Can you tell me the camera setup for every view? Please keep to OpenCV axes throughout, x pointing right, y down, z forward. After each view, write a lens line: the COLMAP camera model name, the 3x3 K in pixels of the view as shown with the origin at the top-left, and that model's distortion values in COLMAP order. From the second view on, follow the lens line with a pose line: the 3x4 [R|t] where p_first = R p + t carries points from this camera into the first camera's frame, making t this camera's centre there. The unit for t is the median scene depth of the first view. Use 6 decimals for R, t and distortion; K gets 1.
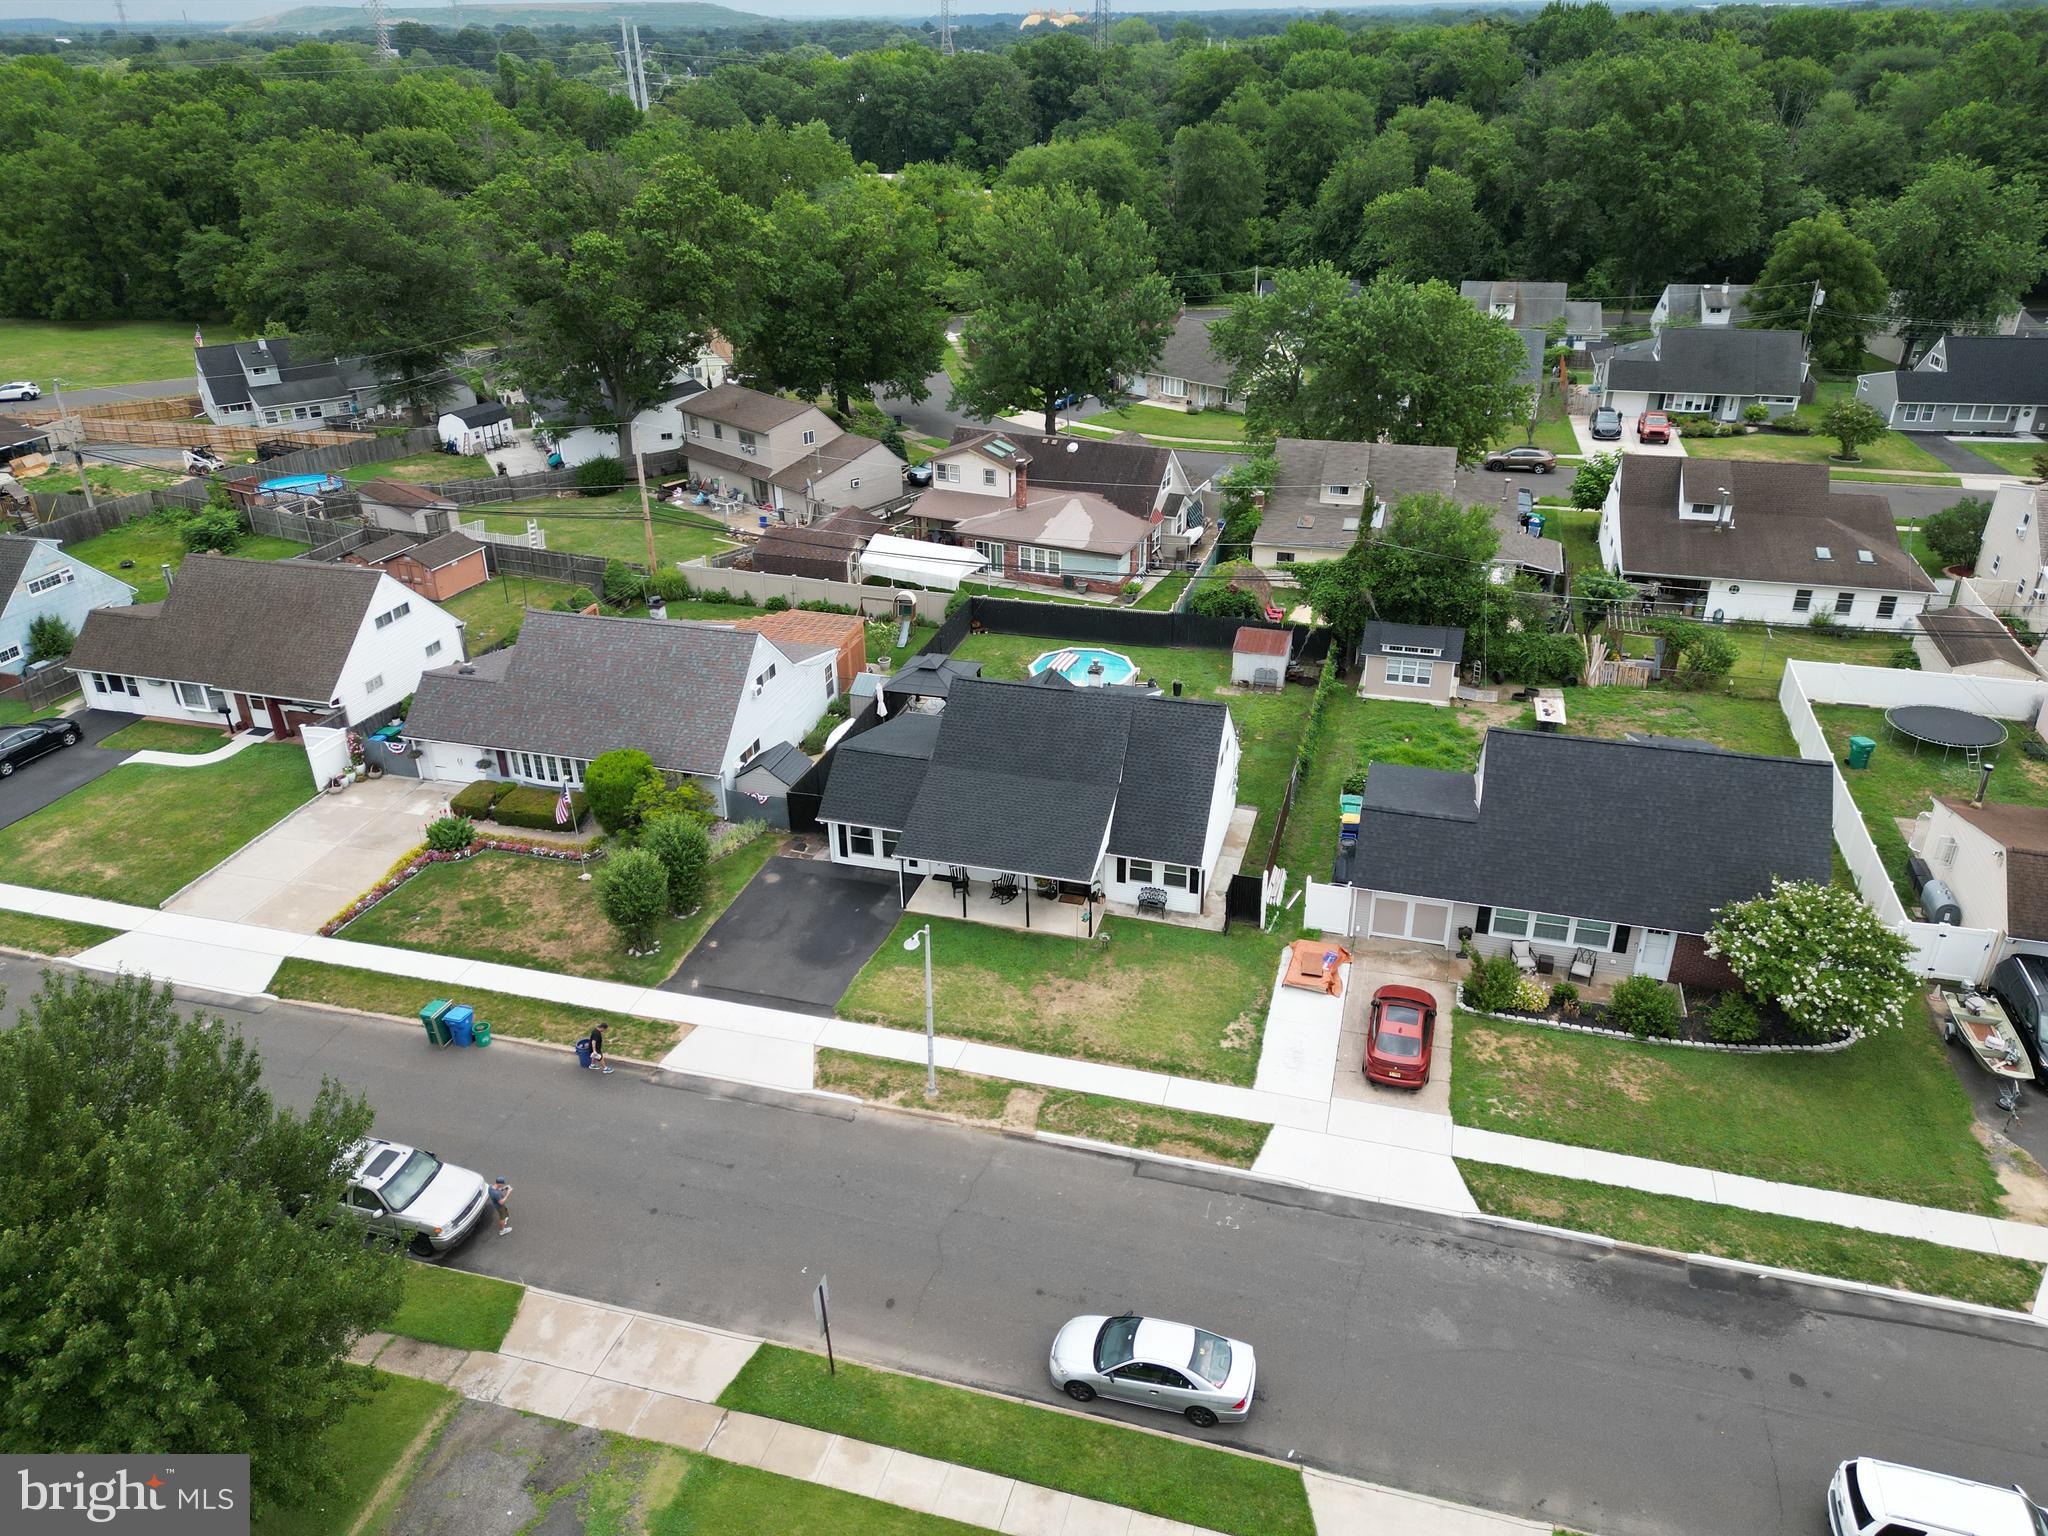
lens RADIAL K [[1437.4, 0, 1019.5], [0, 1437.4, 769.0], [0, 0, 1]] dist [0.072234, -0.063842]
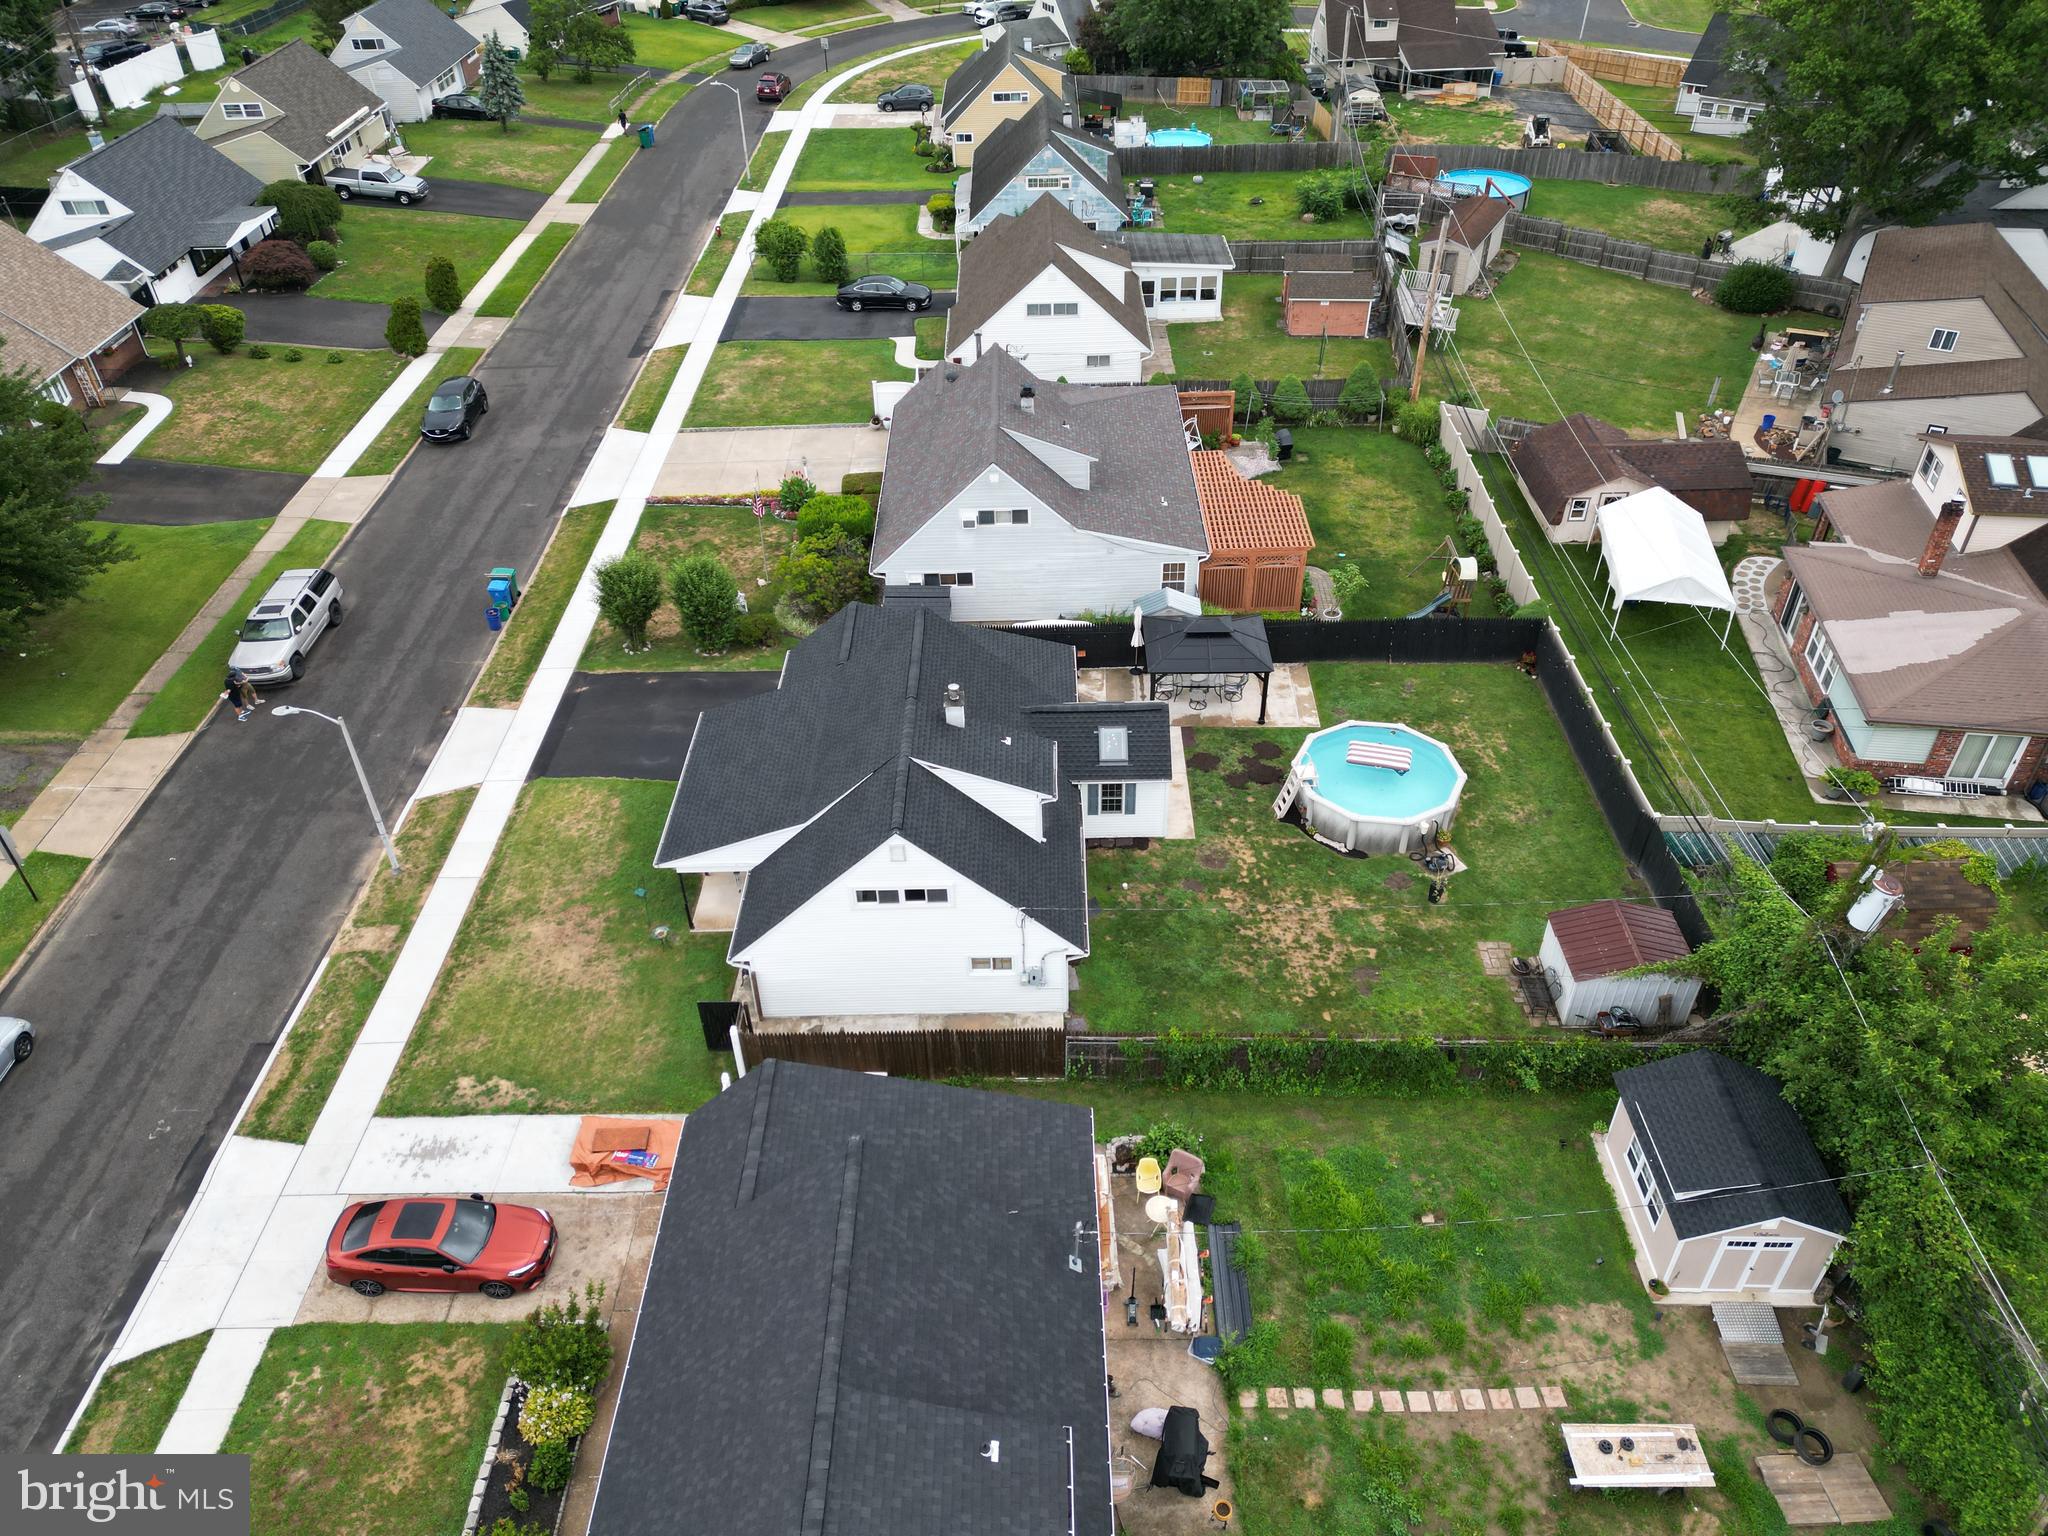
lens RADIAL K [[1437.4, 0, 1020.8], [0, 1437.4, 754.6], [0, 0, 1]] dist [0.072234, -0.063842]
pose [[0.278815, 0.596607, -0.752543, 0.658085], [-0.422339, 0.779947, 0.461858, -0.418441], [0.862492, 0.189055, 0.469432, 0.746680]]
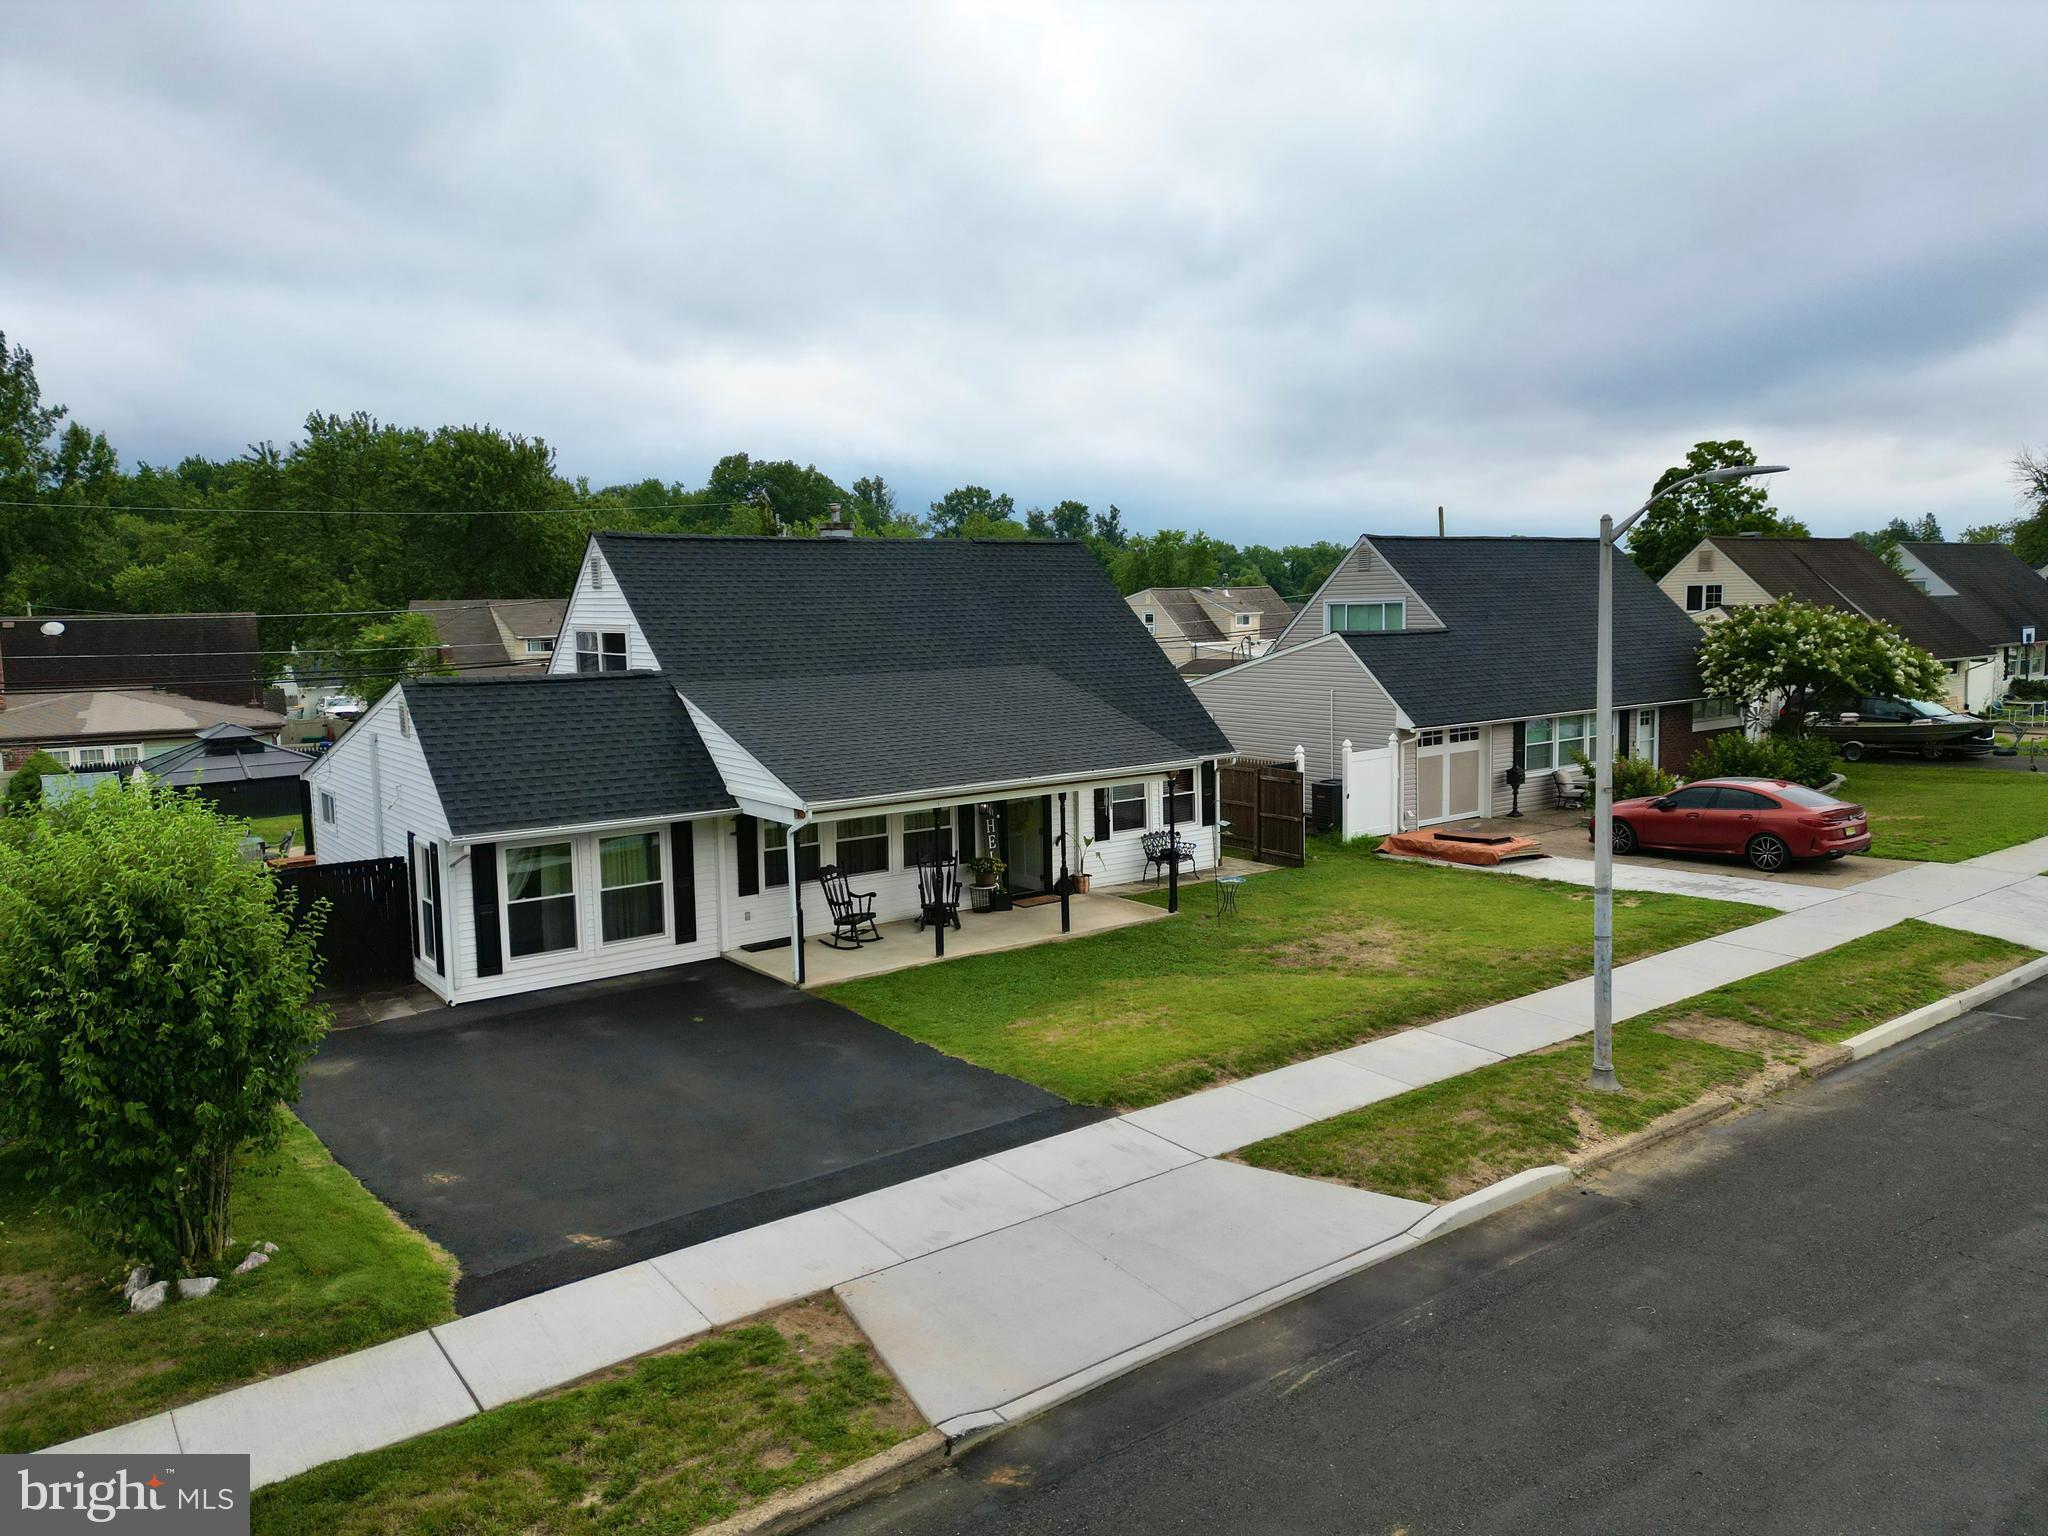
lens RADIAL K [[1437.4, 0, 1034.8], [0, 1437.4, 769.8], [0, 0, 1]] dist [0.072234, -0.063842]
pose [[0.597189, -0.090470, 0.796982, -0.349859], [0.376900, 0.908742, -0.179260, 0.140491], [-0.708033, 0.407435, 0.576789, 0.730694]]
